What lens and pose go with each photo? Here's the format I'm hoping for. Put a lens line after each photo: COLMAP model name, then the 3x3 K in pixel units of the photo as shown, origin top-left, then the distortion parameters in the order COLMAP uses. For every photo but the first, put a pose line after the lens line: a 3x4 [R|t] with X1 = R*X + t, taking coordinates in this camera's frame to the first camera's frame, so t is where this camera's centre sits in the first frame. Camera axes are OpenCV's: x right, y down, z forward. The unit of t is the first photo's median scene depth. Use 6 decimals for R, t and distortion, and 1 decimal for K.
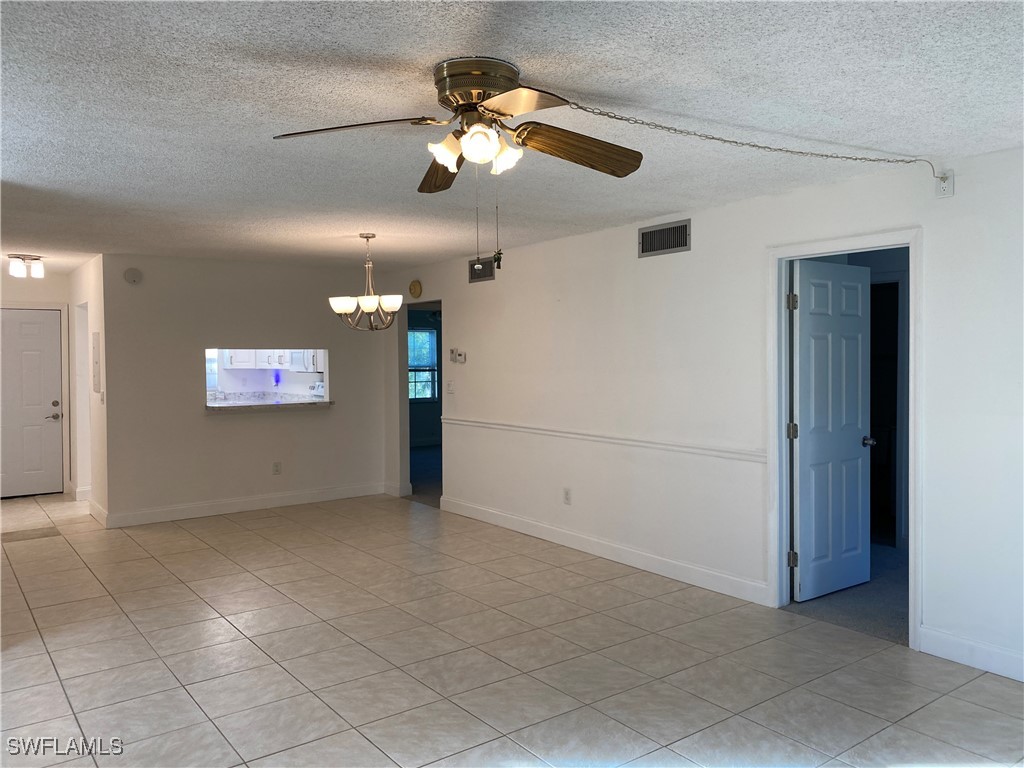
lens RADIAL K [[781.7, 0, 510.9], [0, 781.7, 367.3], [0, 0, 1]] dist [0.047481, -0.062929]
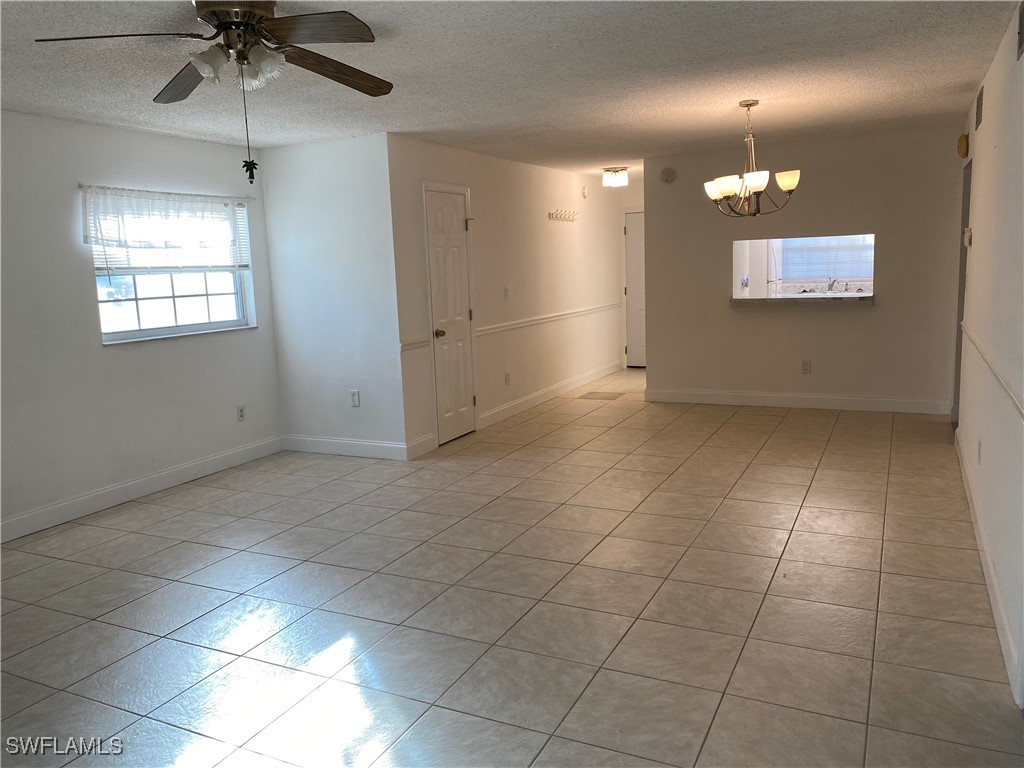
lens RADIAL K [[781.7, 0, 510.9], [0, 781.7, 367.3], [0, 0, 1]] dist [0.047481, -0.062929]
pose [[0.447696, 0.108694, -0.887555, 0.647034], [0.019810, 0.991135, 0.131371, -0.000743], [0.893966, -0.076397, 0.441574, 0.483949]]
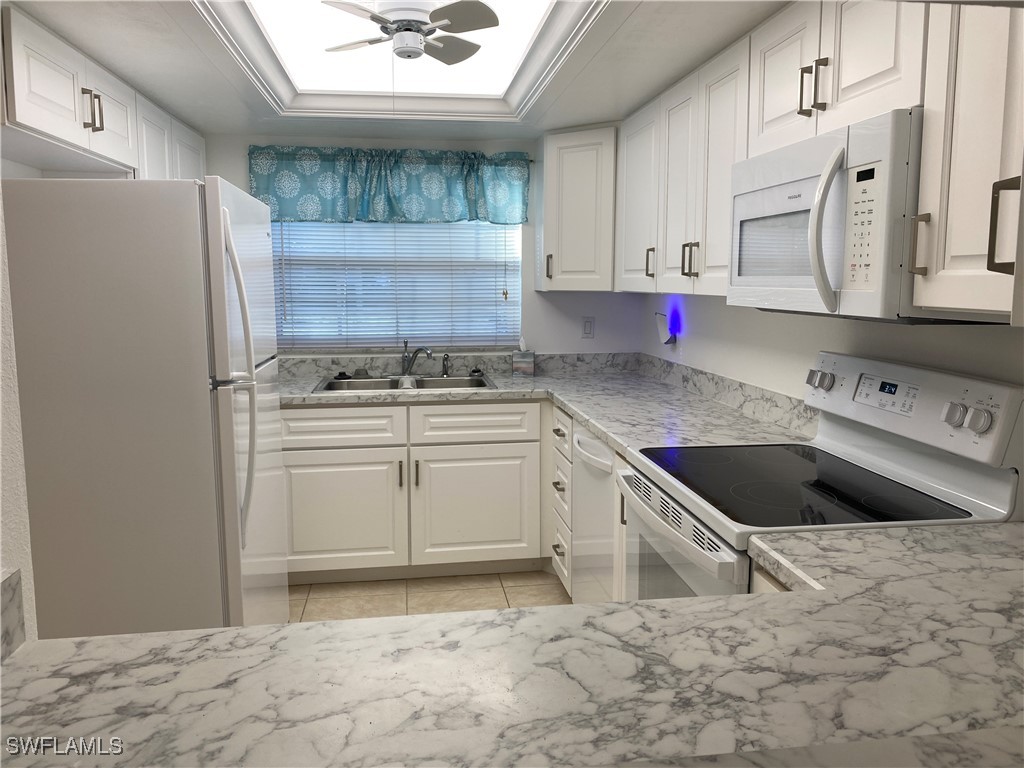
lens RADIAL K [[781.7, 0, 510.9], [0, 781.7, 367.3], [0, 0, 1]] dist [0.047481, -0.062929]
pose [[0.878413, 0.063724, -0.473634, -0.490233], [-0.015833, 0.994407, 0.104426, -0.001044], [0.477639, -0.084230, 0.874509, 1.651727]]
